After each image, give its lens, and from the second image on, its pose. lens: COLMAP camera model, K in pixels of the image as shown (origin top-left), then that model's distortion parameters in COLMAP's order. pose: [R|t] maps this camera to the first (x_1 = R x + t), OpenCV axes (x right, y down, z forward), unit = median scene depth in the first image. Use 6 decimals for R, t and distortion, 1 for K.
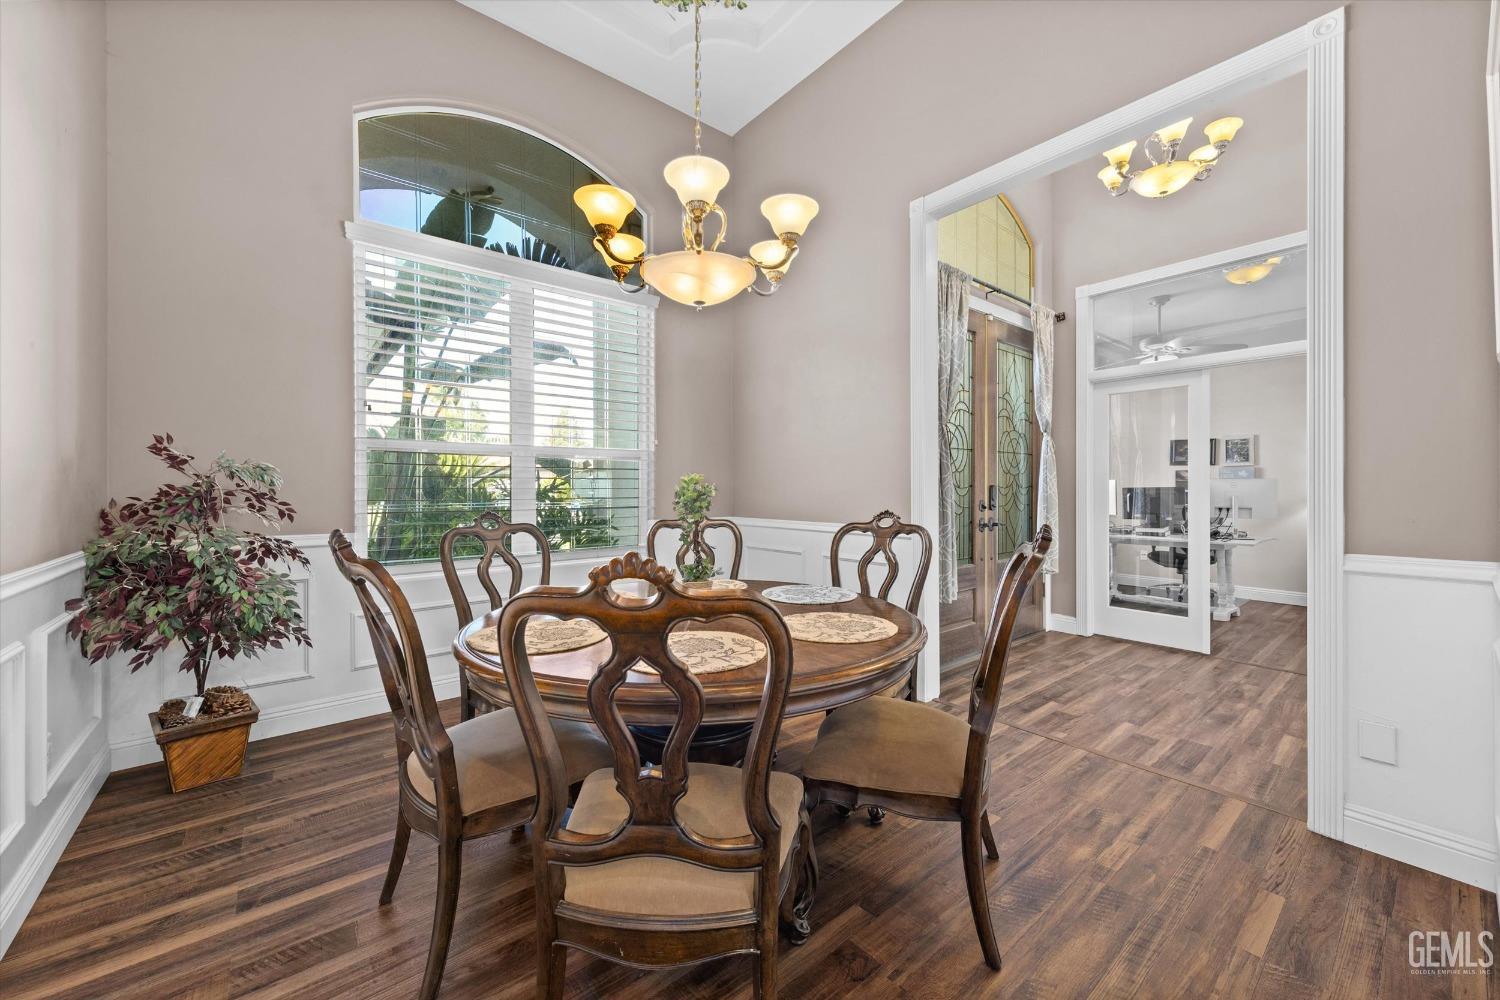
lens RADIAL K [[583.5, 0, 750.0], [0, 583.5, 500.0], [0, 0, 1]] dist [0.053322, -0.000016]
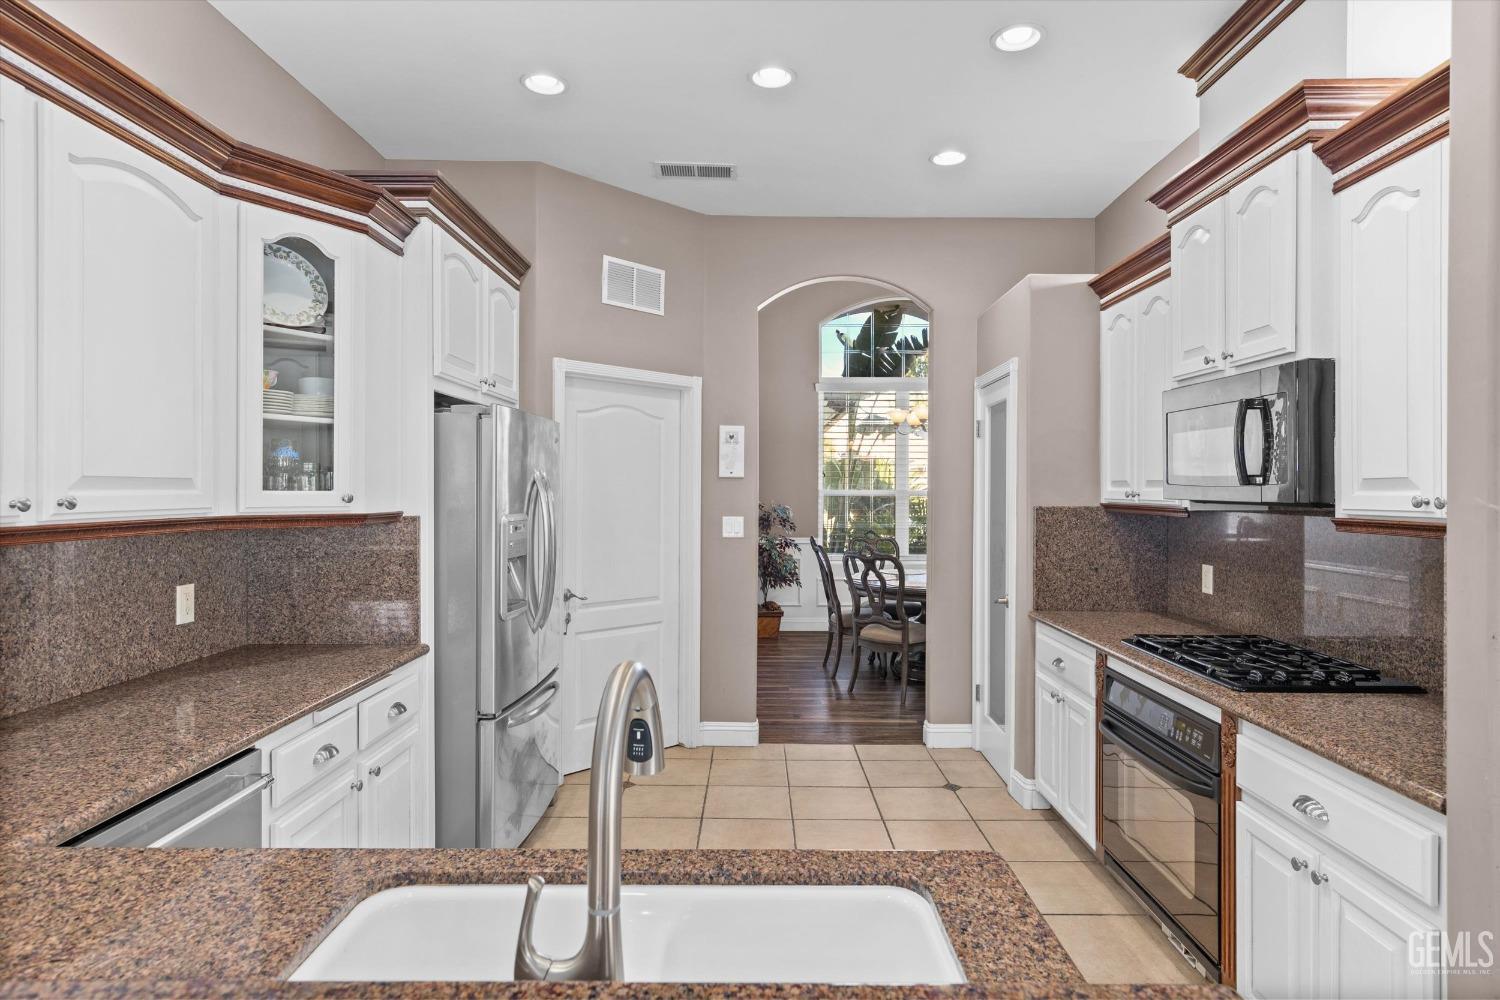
lens RADIAL K [[589.1, 0, 750.0], [0, 589.1, 500.0], [0, 0, 1]] dist [-0.001277, -0.000105]
pose [[0.767101, 0.004144, -0.641513, 0.550829], [-0.017905, 0.999728, -0.014953, -0.049638], [0.641276, 0.022956, 0.766967, -0.839413]]
